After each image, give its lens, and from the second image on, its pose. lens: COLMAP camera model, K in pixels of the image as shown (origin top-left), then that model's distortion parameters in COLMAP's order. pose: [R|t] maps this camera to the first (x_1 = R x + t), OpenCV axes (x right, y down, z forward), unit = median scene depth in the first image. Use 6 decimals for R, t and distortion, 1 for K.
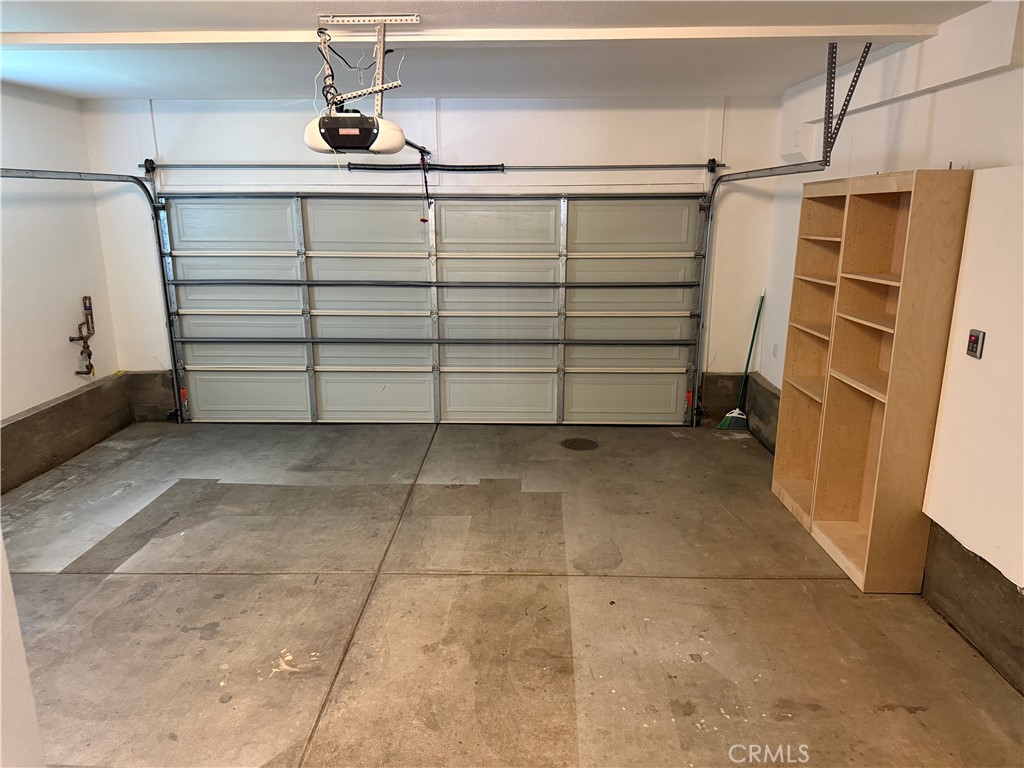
lens RADIAL K [[726.1, 0, 510.4], [0, 726.1, 385.9], [0, 0, 1]] dist [0.058028, -0.060516]
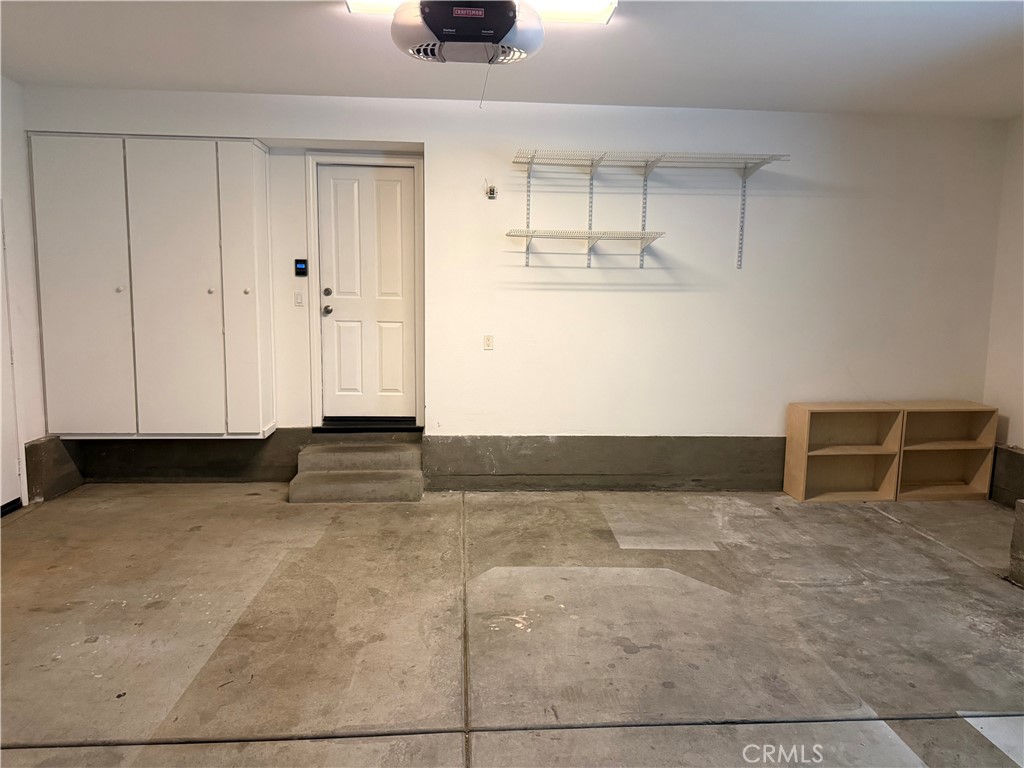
lens RADIAL K [[726.1, 0, 511.3], [0, 726.1, 383.9], [0, 0, 1]] dist [0.058028, -0.060516]
pose [[-0.995902, 0.003362, -0.090378, -0.198456], [-0.029155, 0.934028, 0.356009, -0.288015], [0.085612, 0.357185, -0.930102, 1.777416]]
